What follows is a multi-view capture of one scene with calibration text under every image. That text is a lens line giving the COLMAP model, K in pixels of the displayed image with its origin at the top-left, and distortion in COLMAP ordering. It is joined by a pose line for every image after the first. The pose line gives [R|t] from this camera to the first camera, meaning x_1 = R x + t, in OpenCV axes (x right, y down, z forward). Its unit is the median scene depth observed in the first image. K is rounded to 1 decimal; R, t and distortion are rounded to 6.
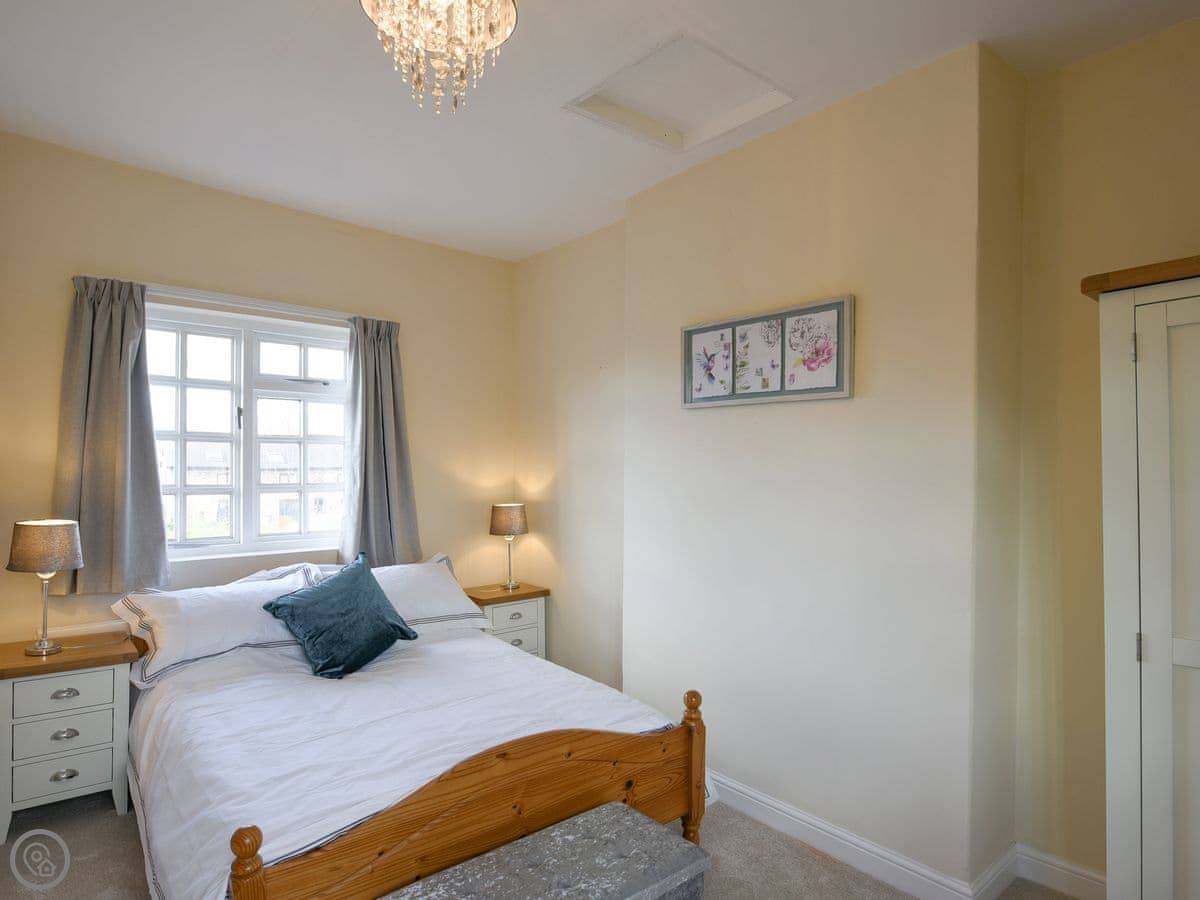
lens RADIAL K [[687.1, 0, 601.1], [0, 687.1, 476.7], [0, 0, 1]] dist [-0.020814, 0.000233]
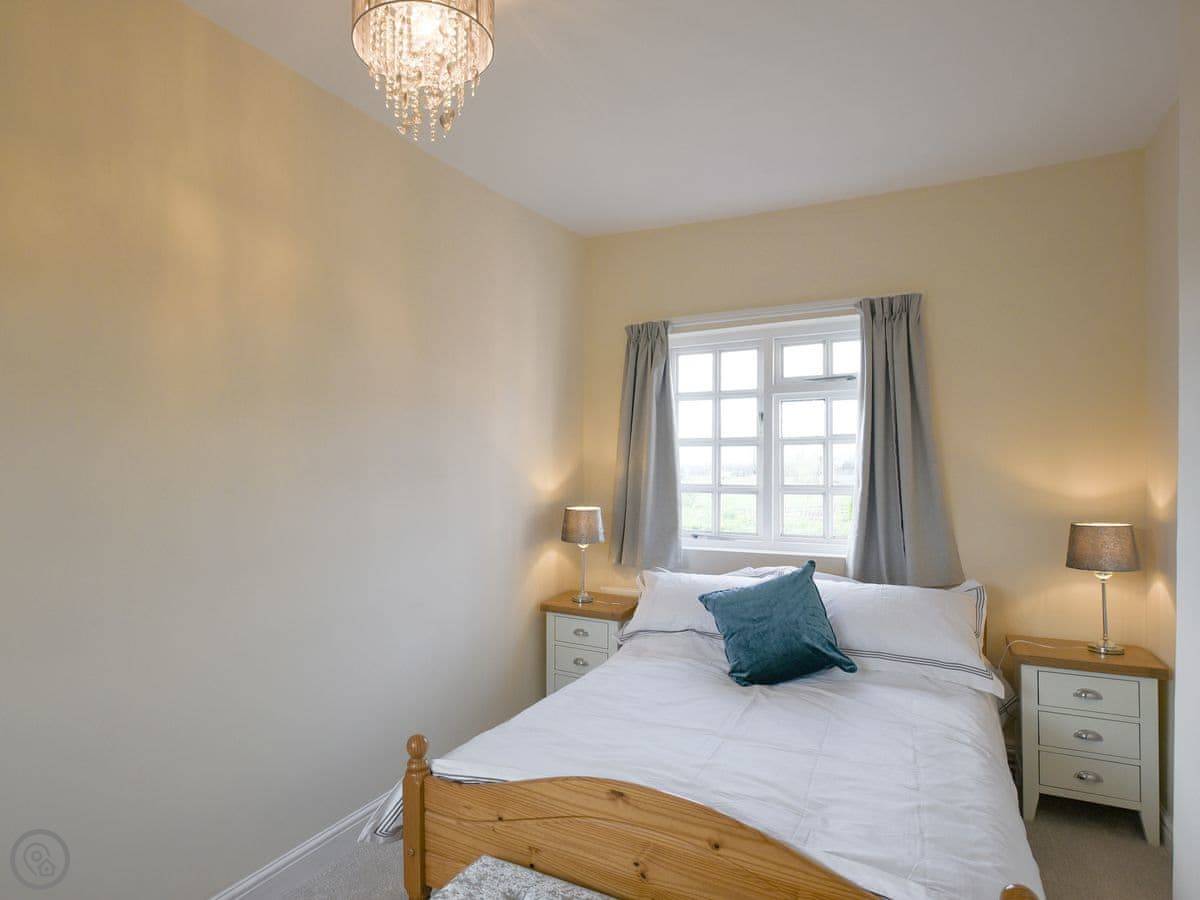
lens RADIAL K [[701.5, 0, 599.9], [0, 701.5, 469.2], [0, 0, 1]] dist [-0.001566, 0.000114]
pose [[0.338463, -0.003639, -0.940973, 0.431809], [-0.011263, 0.999905, -0.007919, -0.001657], [0.940912, 0.013278, 0.338389, 0.413032]]
